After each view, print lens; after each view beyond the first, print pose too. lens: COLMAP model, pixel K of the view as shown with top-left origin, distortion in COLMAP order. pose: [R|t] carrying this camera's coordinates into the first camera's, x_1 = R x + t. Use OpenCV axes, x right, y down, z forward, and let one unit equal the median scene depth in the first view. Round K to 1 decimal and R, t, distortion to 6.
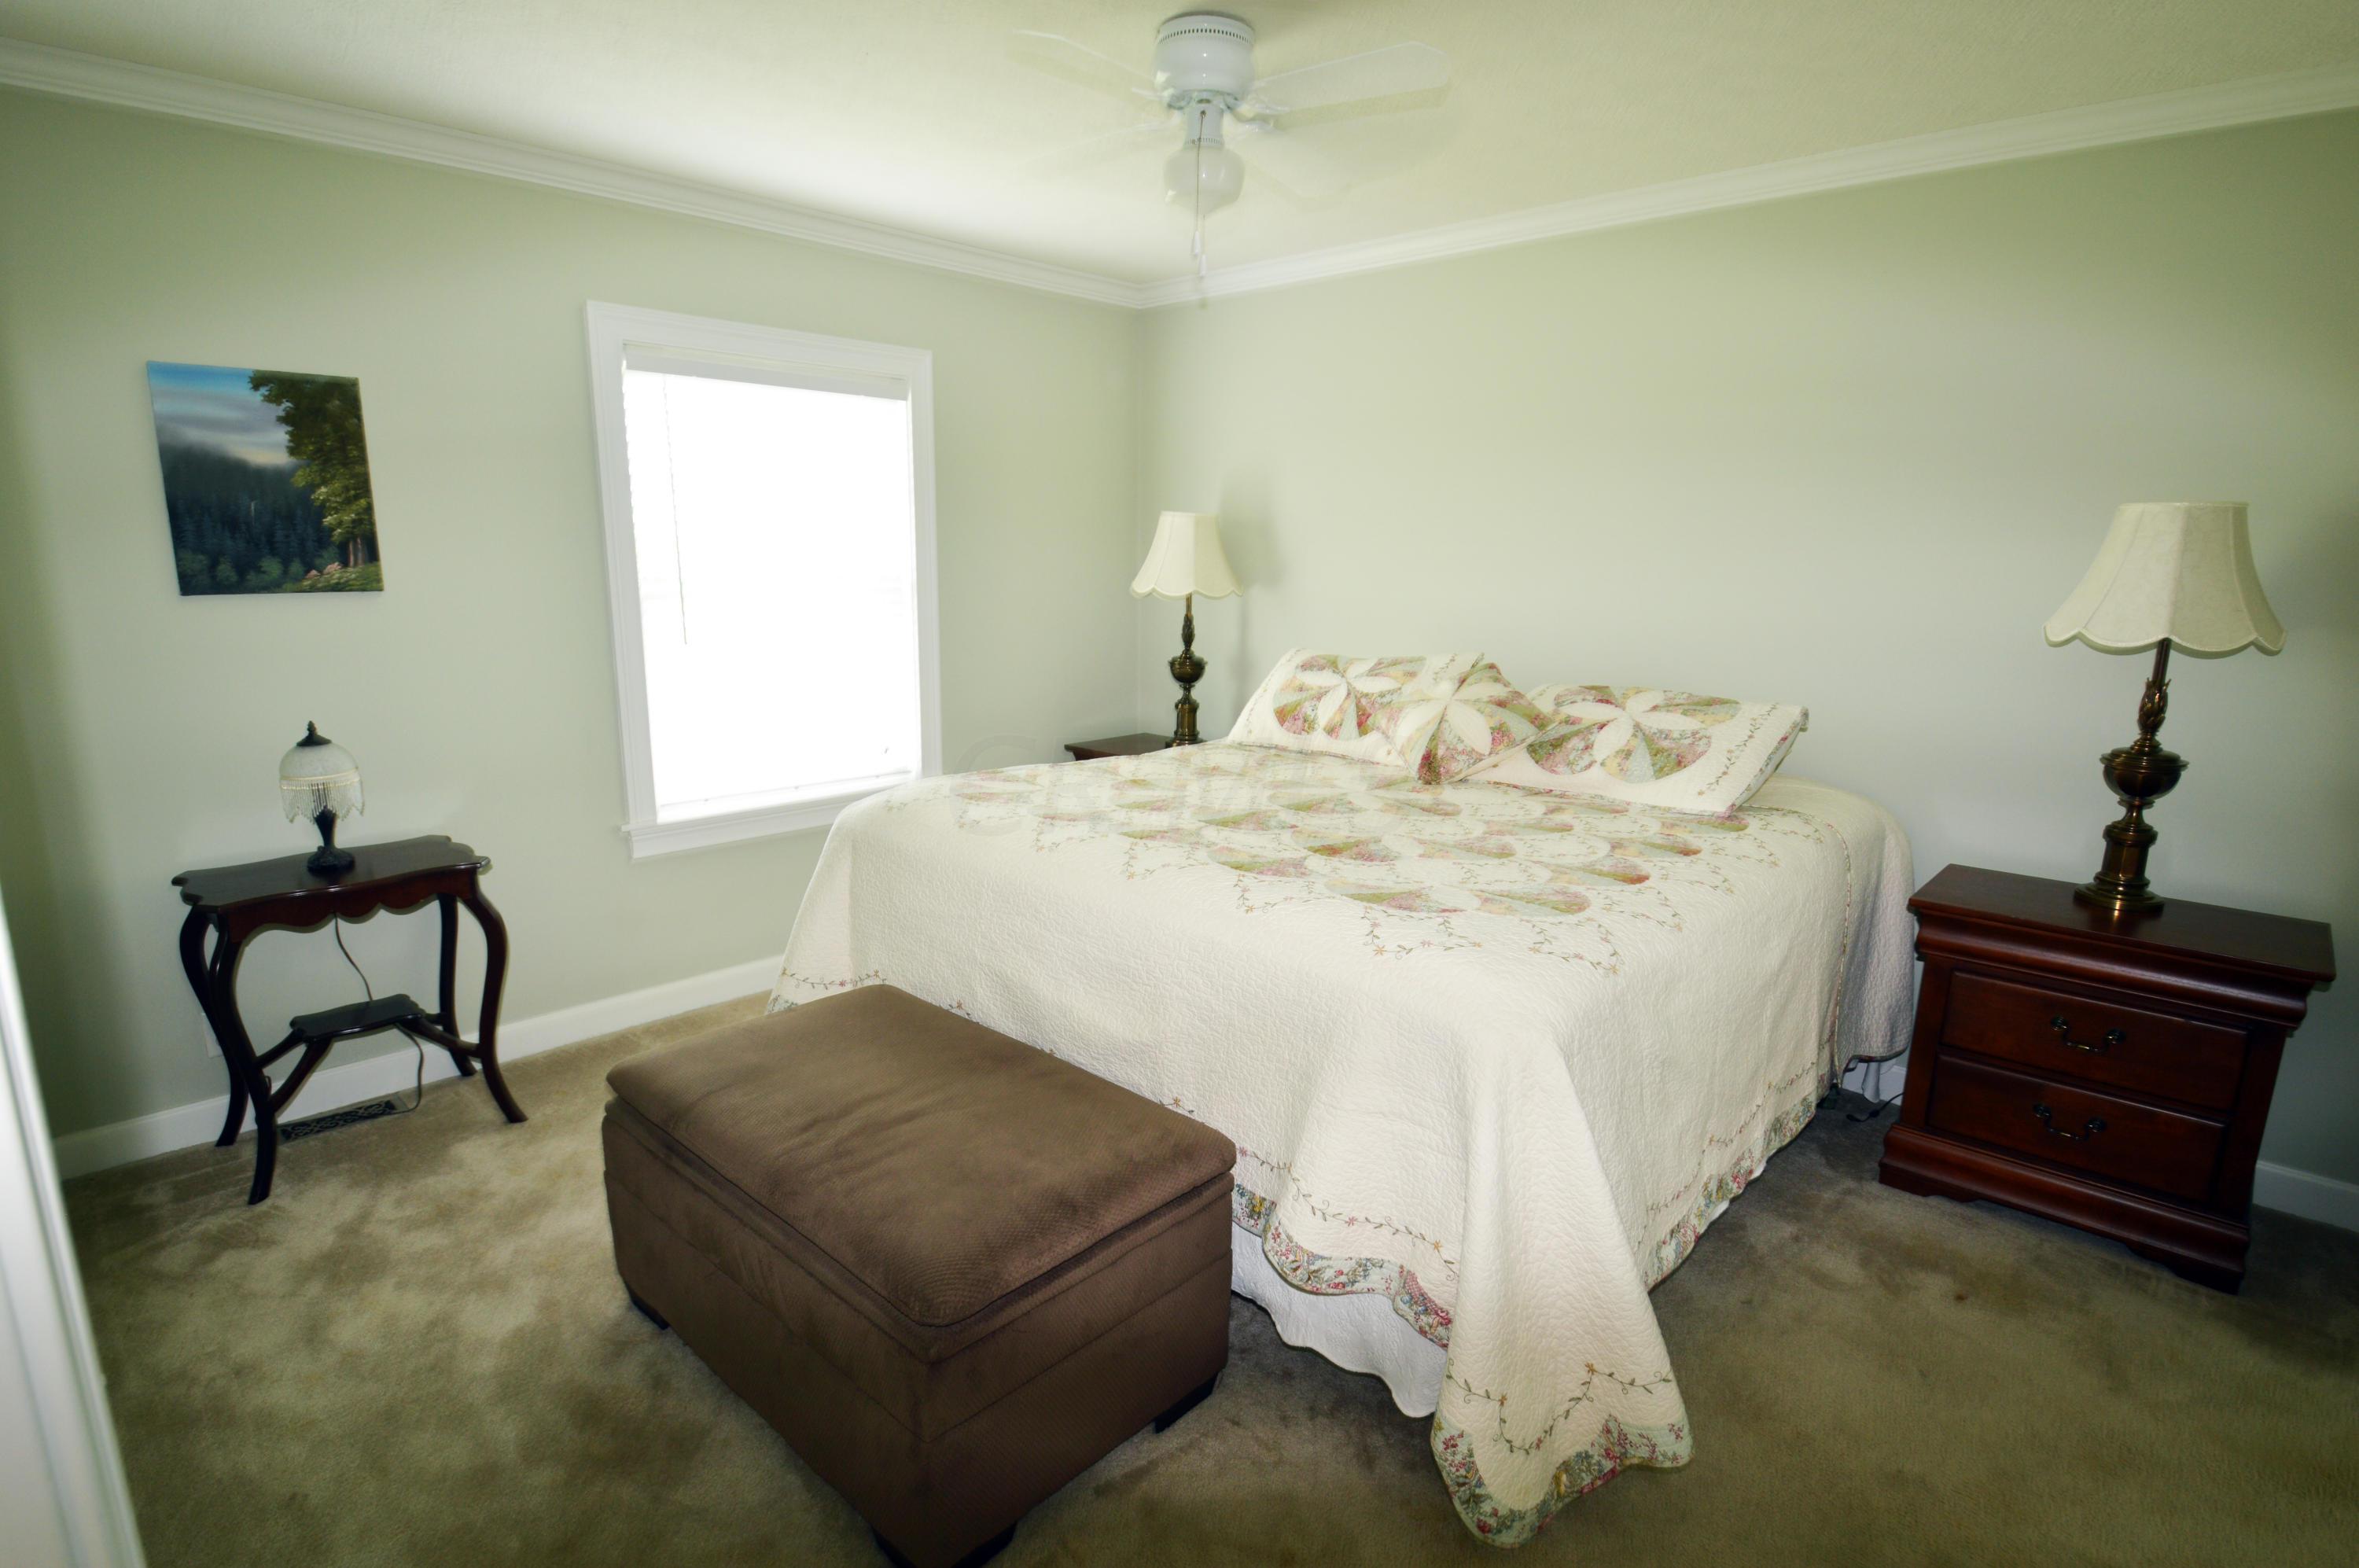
lens RADIAL K [[1188.3, 0, 1179.5], [0, 1188.3, 786.0], [0, 0, 1]] dist [0.002662, 0.000237]
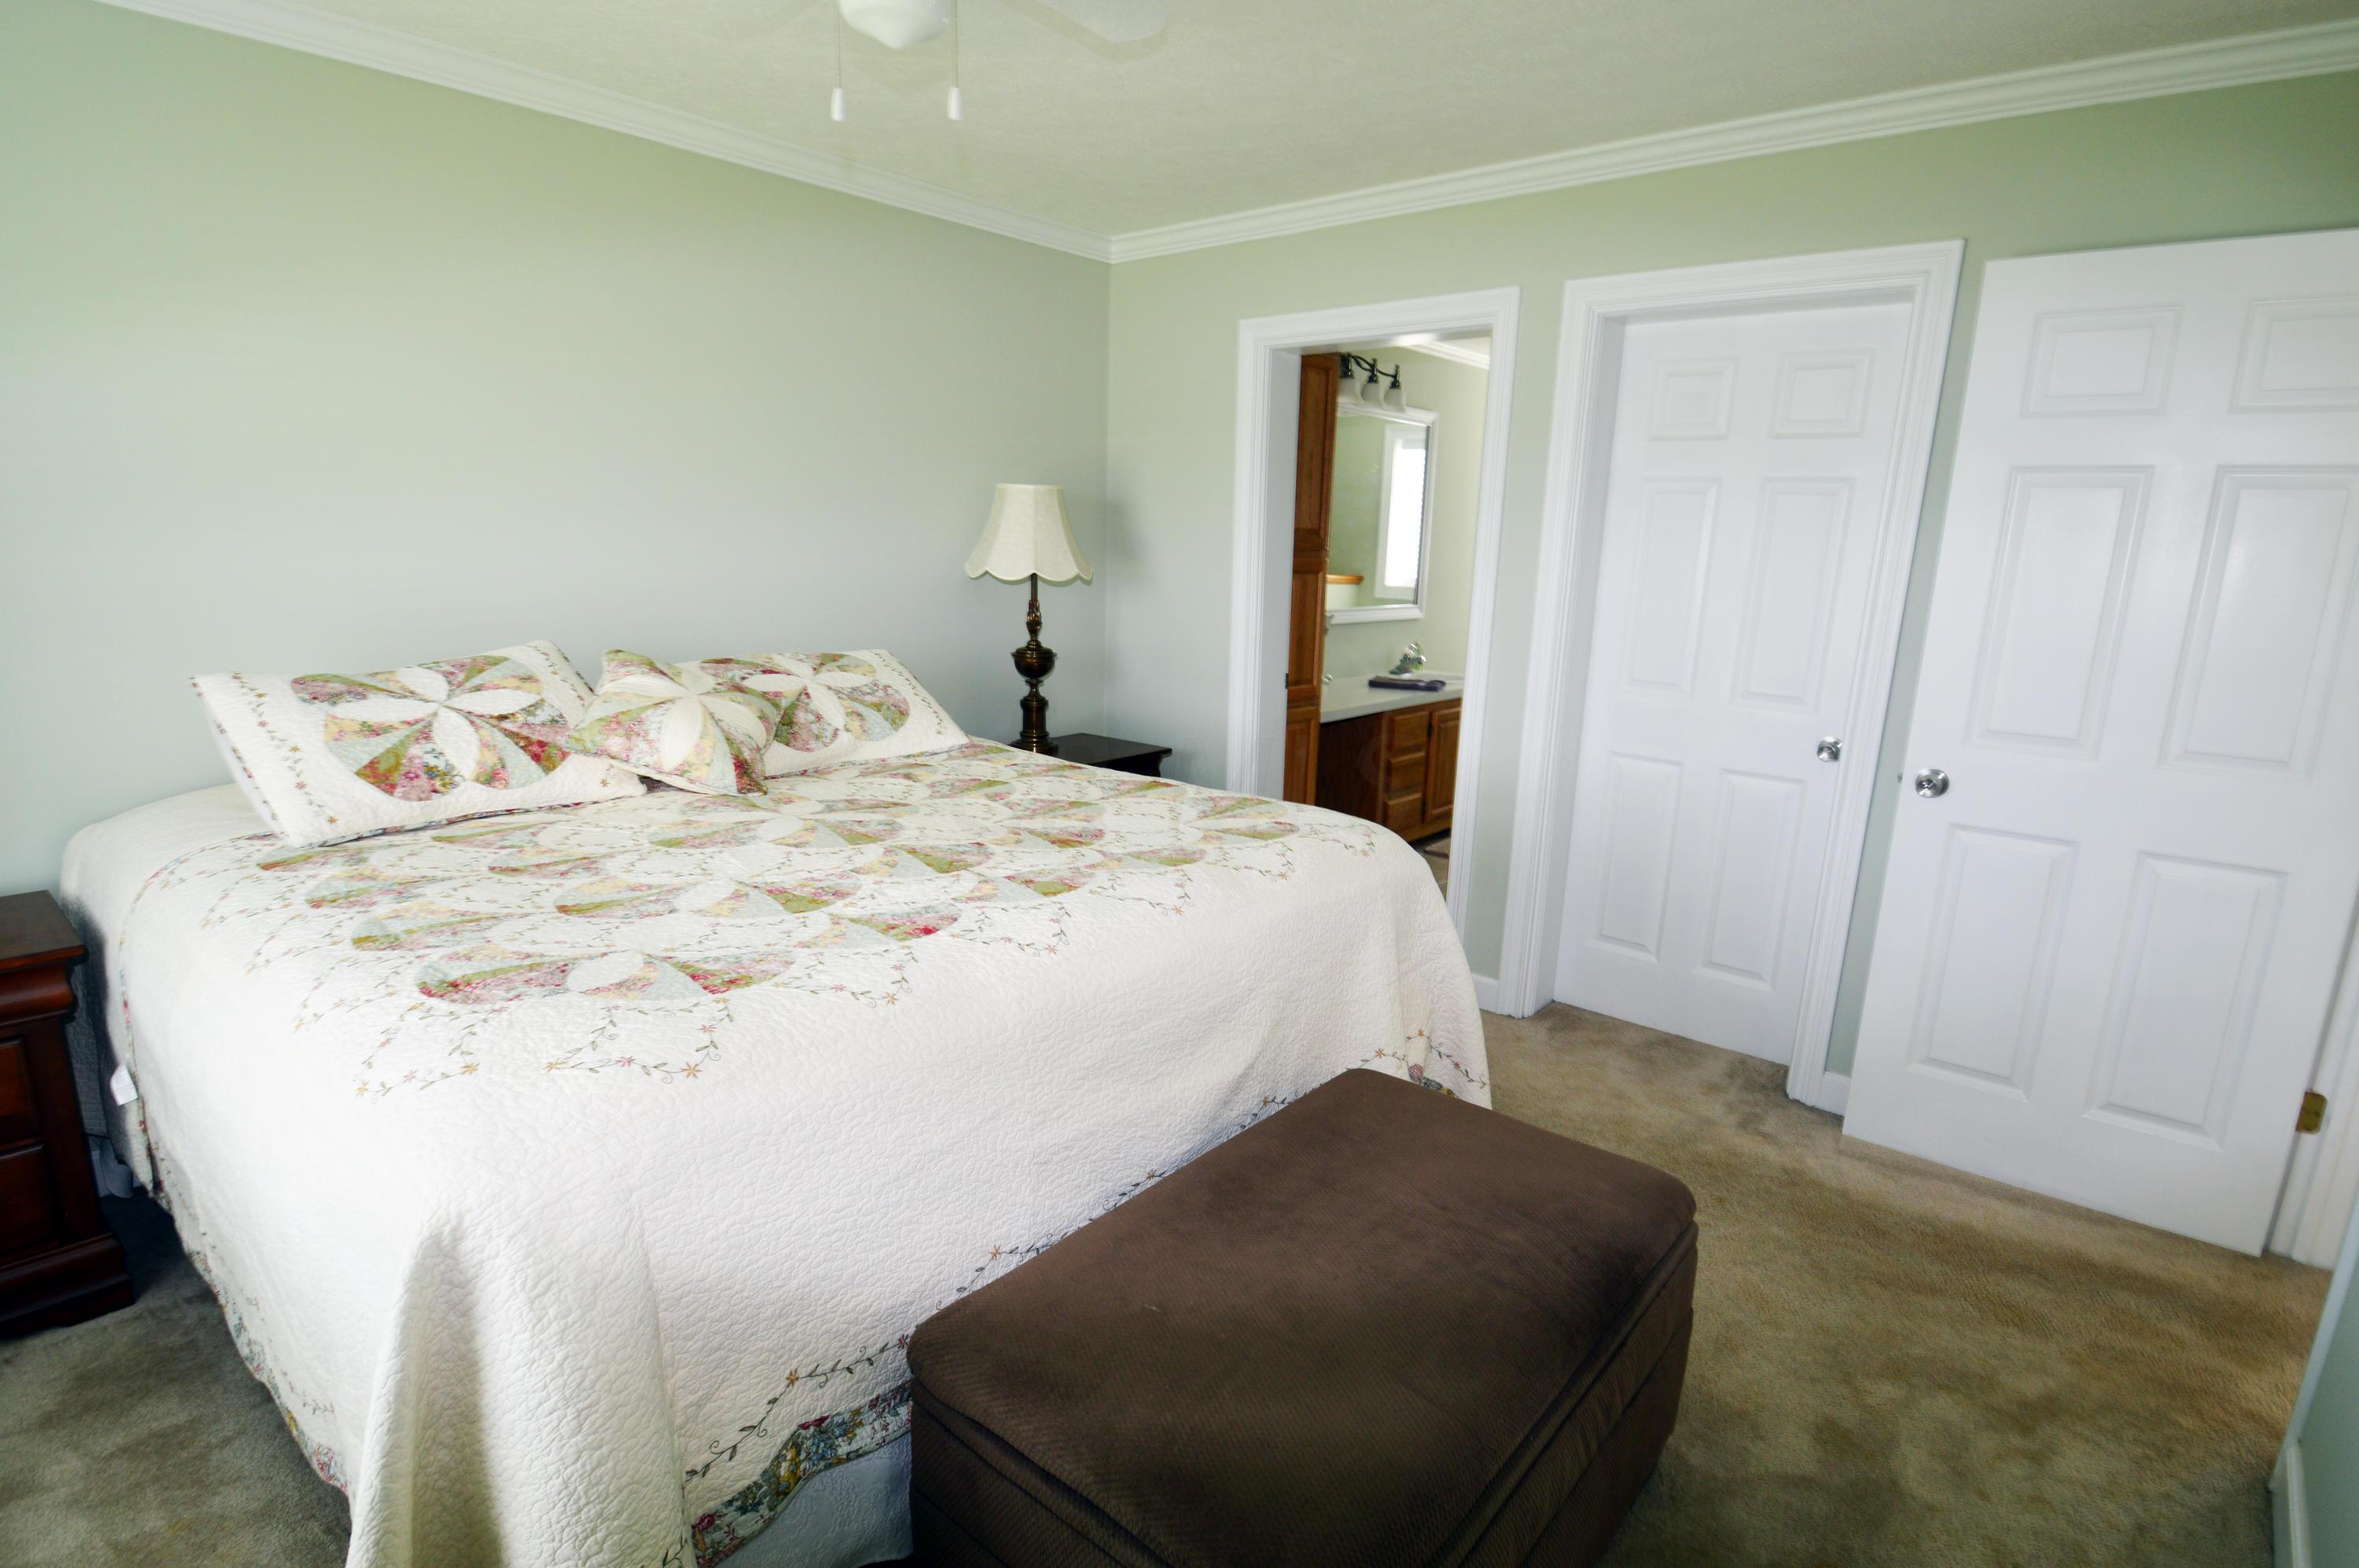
lens RADIAL K [[1188.3, 0, 1183.7], [0, 1188.3, 790.3], [0, 0, 1]] dist [0.002662, 0.000237]
pose [[-0.050111, -0.221629, 0.973843, -0.726072], [0.169519, 0.959032, 0.226982, -0.169317], [-0.984252, 0.176459, -0.010487, 0.866004]]
